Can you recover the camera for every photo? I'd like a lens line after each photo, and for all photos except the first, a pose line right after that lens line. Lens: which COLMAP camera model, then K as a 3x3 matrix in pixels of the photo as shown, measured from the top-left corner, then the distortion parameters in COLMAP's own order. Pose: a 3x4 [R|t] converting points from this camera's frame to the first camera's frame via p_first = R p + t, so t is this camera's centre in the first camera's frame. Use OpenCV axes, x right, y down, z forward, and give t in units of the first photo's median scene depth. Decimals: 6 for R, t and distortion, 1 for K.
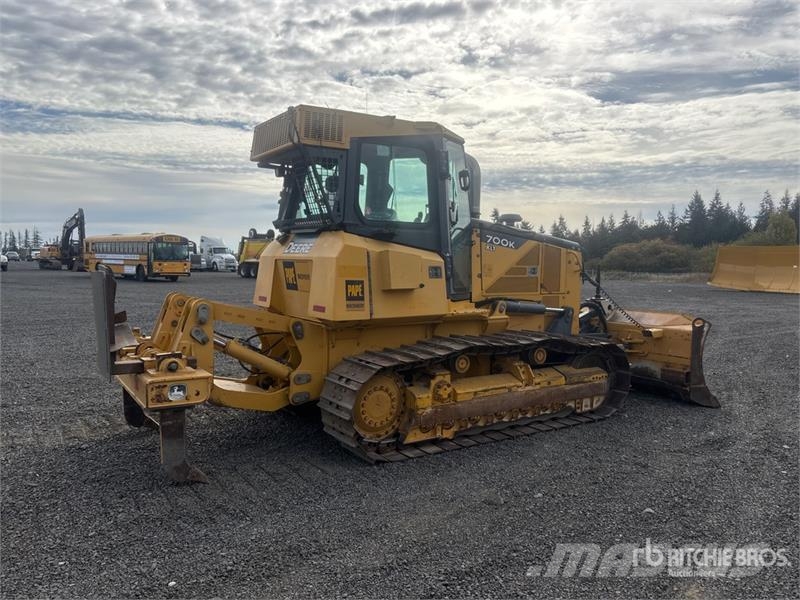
lens RADIAL K [[604.3, 0, 409.7], [0, 604.3, 297.6], [0, 0, 1]] dist [0.048606, -0.051591]
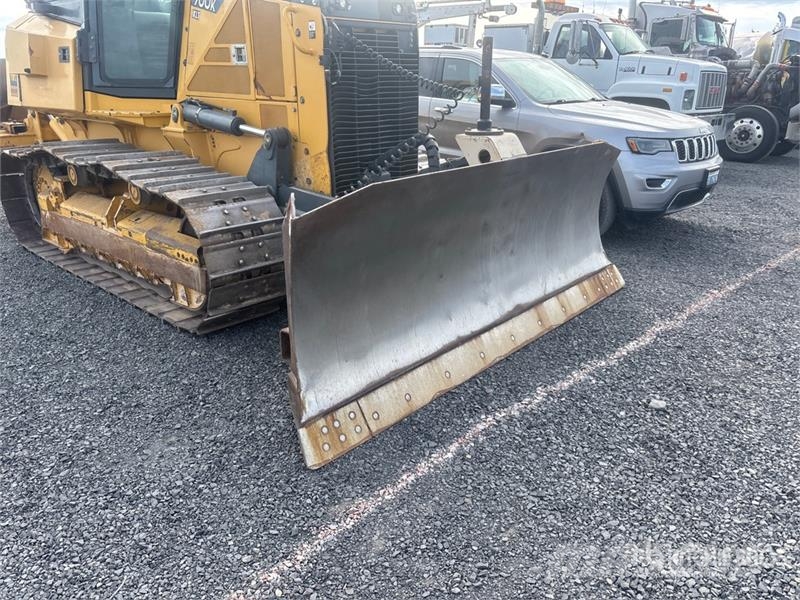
lens RADIAL K [[604.3, 0, 401.4], [0, 604.3, 306.8], [0, 0, 1]] dist [0.048606, -0.051591]
pose [[0.243440, 0.342213, -0.907539, 1.013259], [-0.063174, 0.939296, 0.337242, -0.029194], [0.967857, -0.024765, 0.250281, 1.220405]]
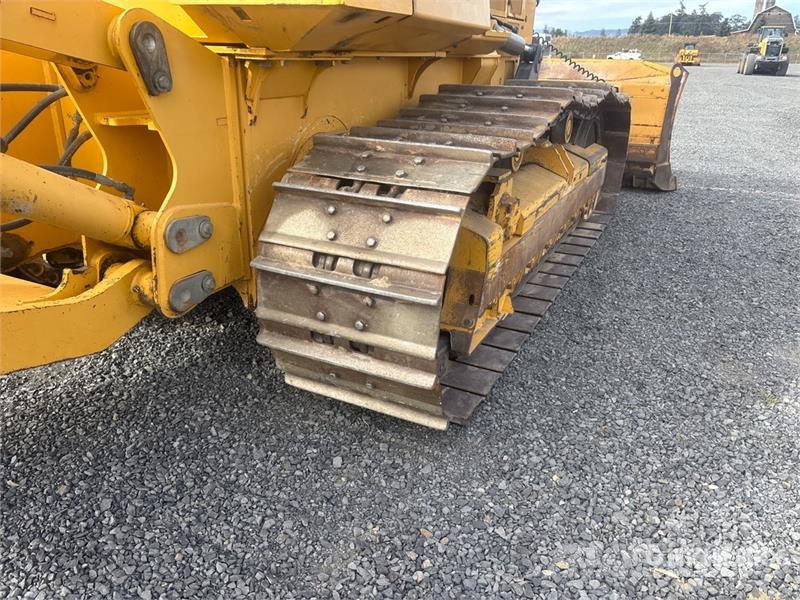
lens RADIAL K [[604.3, 0, 400.9], [0, 604.3, 306.5], [0, 0, 1]] dist [0.048606, -0.051591]
pose [[0.863817, -0.187101, 0.467775, -0.219819], [0.018227, 0.939481, 0.342116, 0.062149], [-0.503476, -0.286999, 0.814950, 0.643036]]
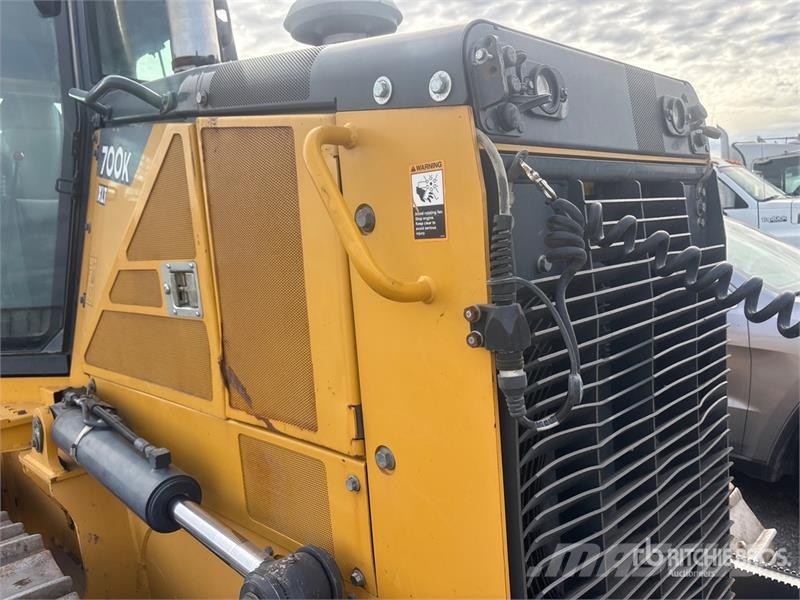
lens RADIAL K [[604.3, 0, 398.5], [0, 604.3, 308.2], [0, 0, 1]] dist [0.048606, -0.051591]
pose [[0.206325, 0.091887, -0.974159, 0.491823], [0.014122, 0.995198, 0.096862, -0.066954], [0.978382, -0.033742, 0.204037, 1.256256]]
